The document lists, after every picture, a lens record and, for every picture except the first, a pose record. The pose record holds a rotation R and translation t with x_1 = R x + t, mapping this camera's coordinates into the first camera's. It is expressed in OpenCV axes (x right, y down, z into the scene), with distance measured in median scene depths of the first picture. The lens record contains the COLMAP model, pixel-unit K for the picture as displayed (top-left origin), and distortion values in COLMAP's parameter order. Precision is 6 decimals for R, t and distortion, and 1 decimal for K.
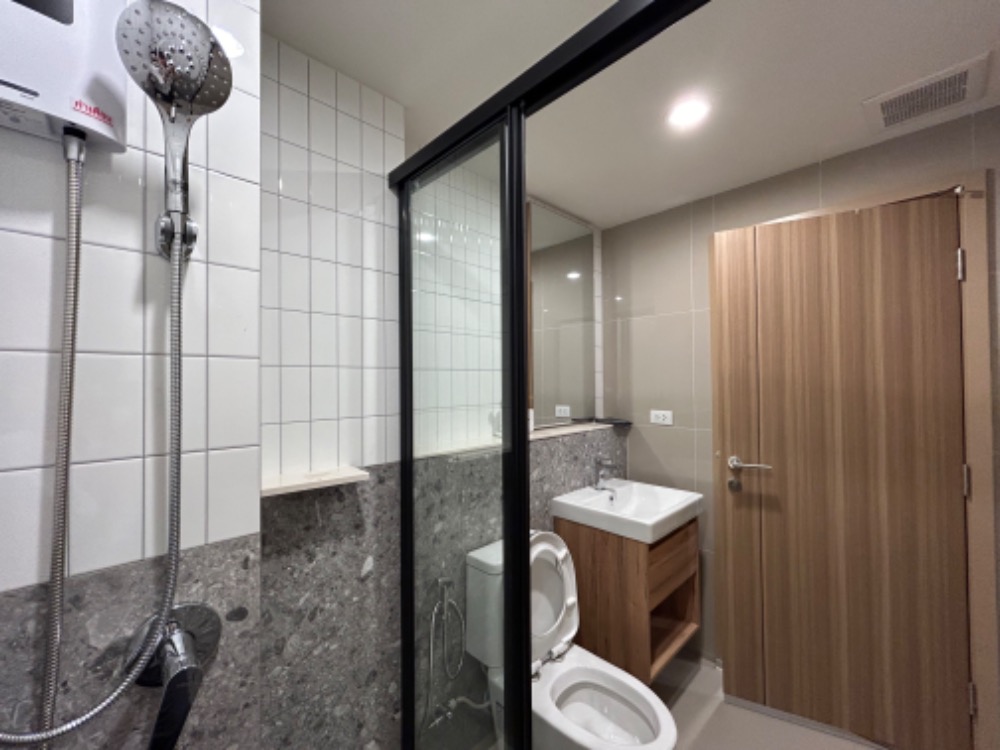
lens RADIAL K [[403.9, 0, 503.7], [0, 403.9, 383.4], [0, 0, 1]] dist [0.000757, -0.000486]
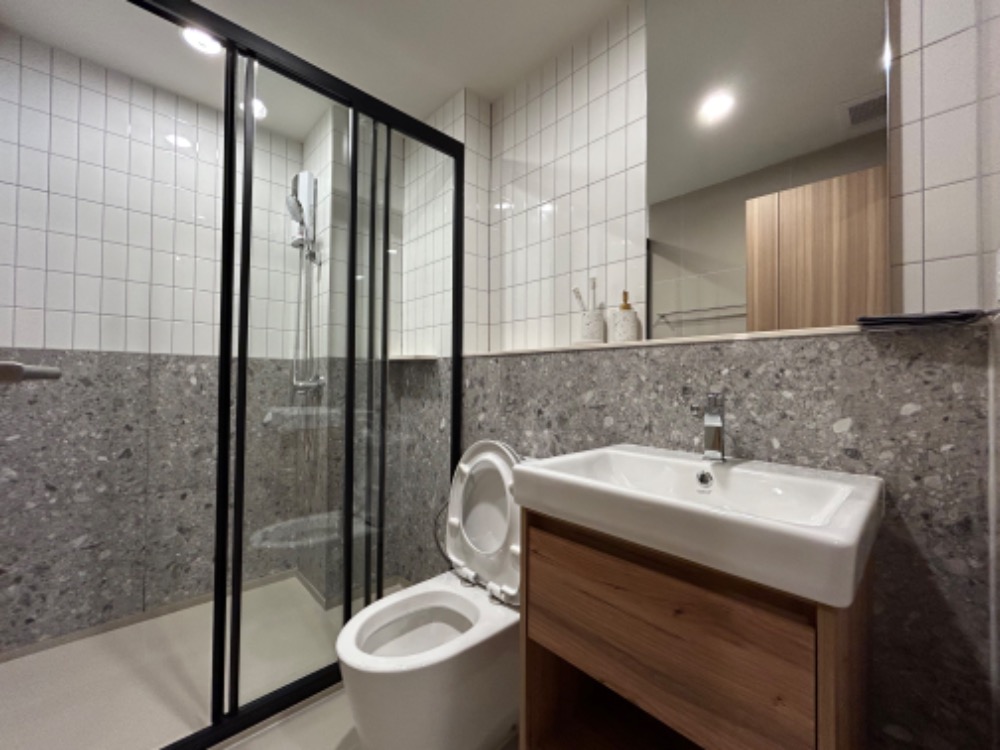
lens RADIAL K [[403.9, 0, 504.4], [0, 403.9, 376.2], [0, 0, 1]] dist [0.000757, -0.000486]
pose [[-0.007275, 0.001290, -0.999973, 0.984720], [-0.008420, 0.999964, 0.001351, 0.230838], [0.999938, 0.008430, -0.007264, 1.051666]]
